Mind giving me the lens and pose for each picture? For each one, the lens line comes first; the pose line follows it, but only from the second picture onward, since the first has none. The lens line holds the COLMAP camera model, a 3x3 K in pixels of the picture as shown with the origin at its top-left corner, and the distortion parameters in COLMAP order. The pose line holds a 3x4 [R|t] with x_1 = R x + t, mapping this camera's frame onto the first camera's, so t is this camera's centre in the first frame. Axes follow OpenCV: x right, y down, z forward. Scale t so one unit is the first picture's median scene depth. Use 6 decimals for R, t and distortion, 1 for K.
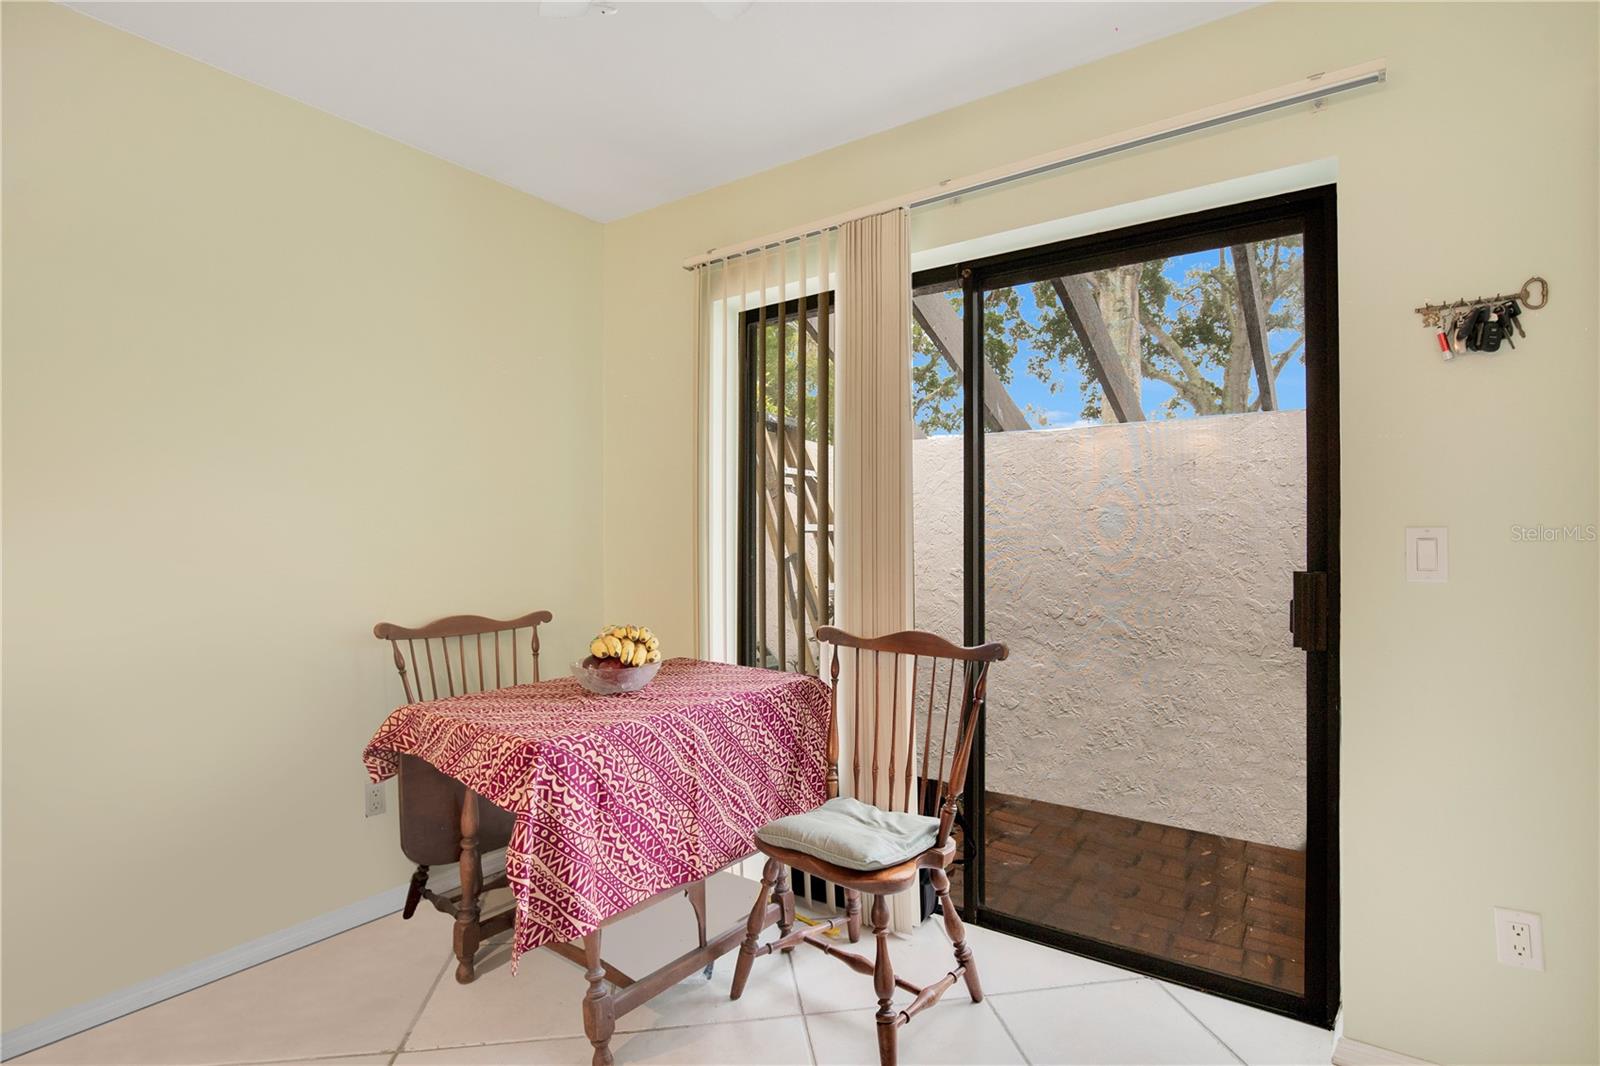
lens RADIAL K [[798.5, 0, 800.0], [0, 798.5, 533.0], [0, 0, 1]] dist [0.004405, 0.001461]
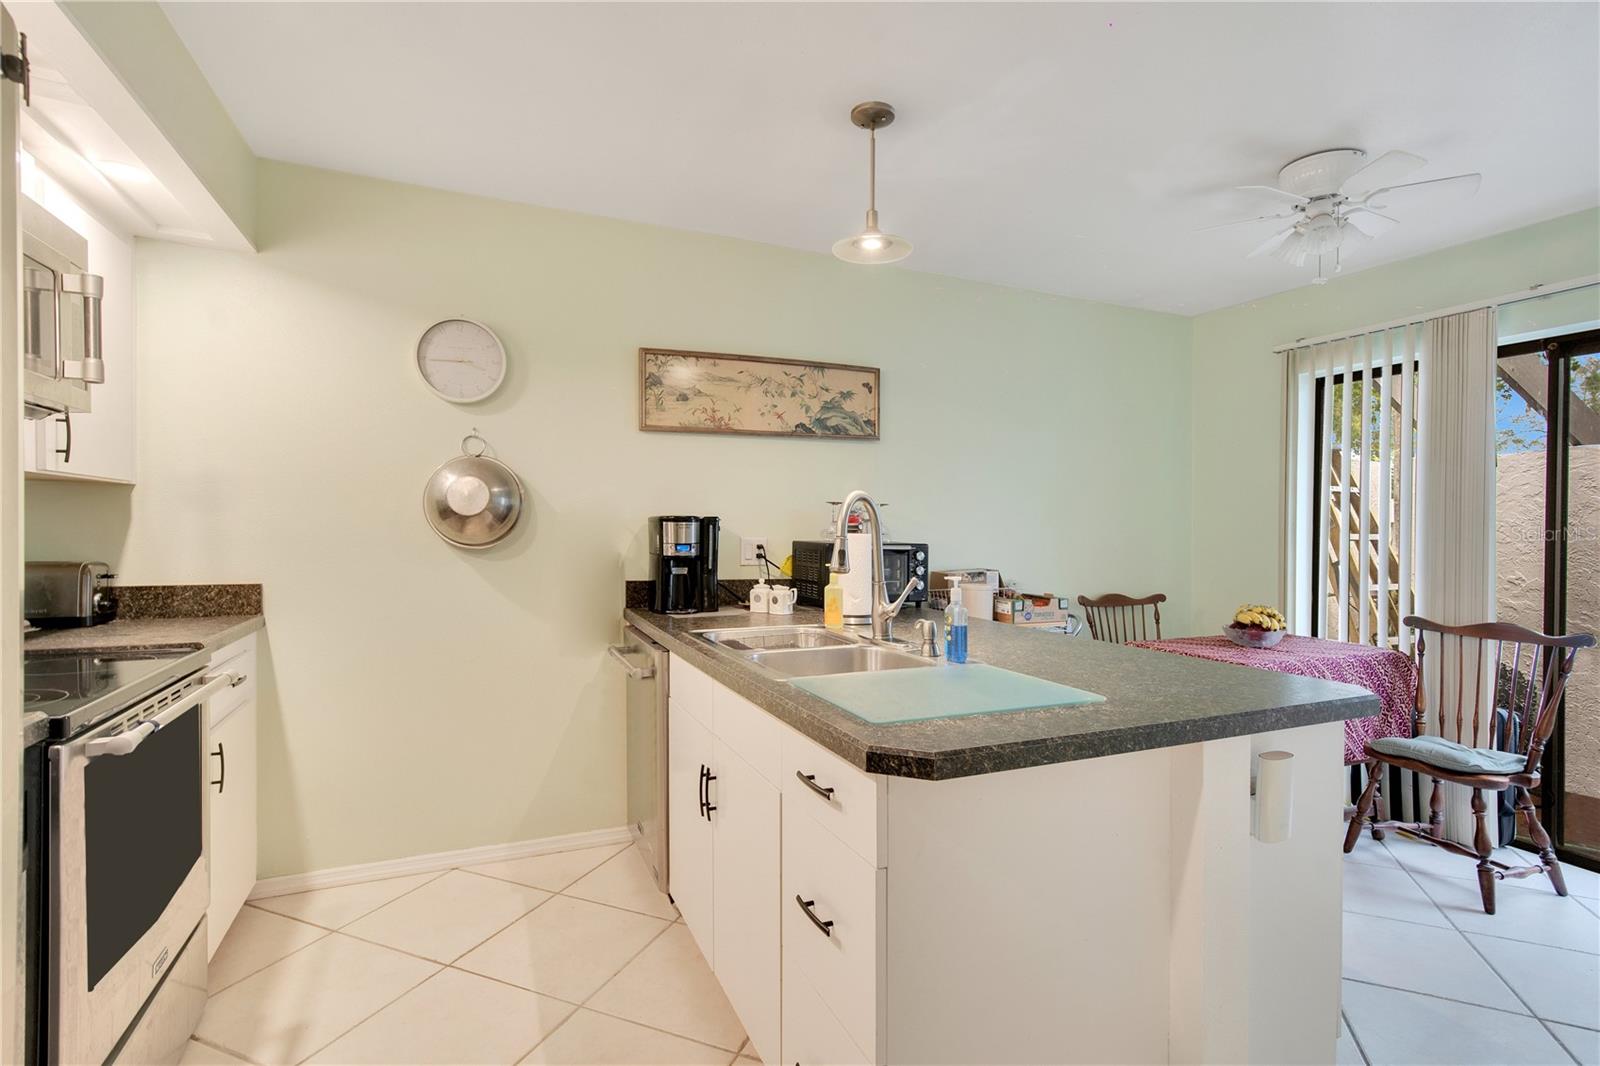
lens RADIAL K [[721.7, 0, 867.8], [0, 721.7, 532.7], [0, 0, 1]] dist [0.015670, 0.000199]
pose [[0.865886, 0.009683, -0.500147, -0.157445], [-0.005299, 0.999934, 0.010185, -0.035568], [0.500213, -0.006169, 0.865881, -0.577967]]
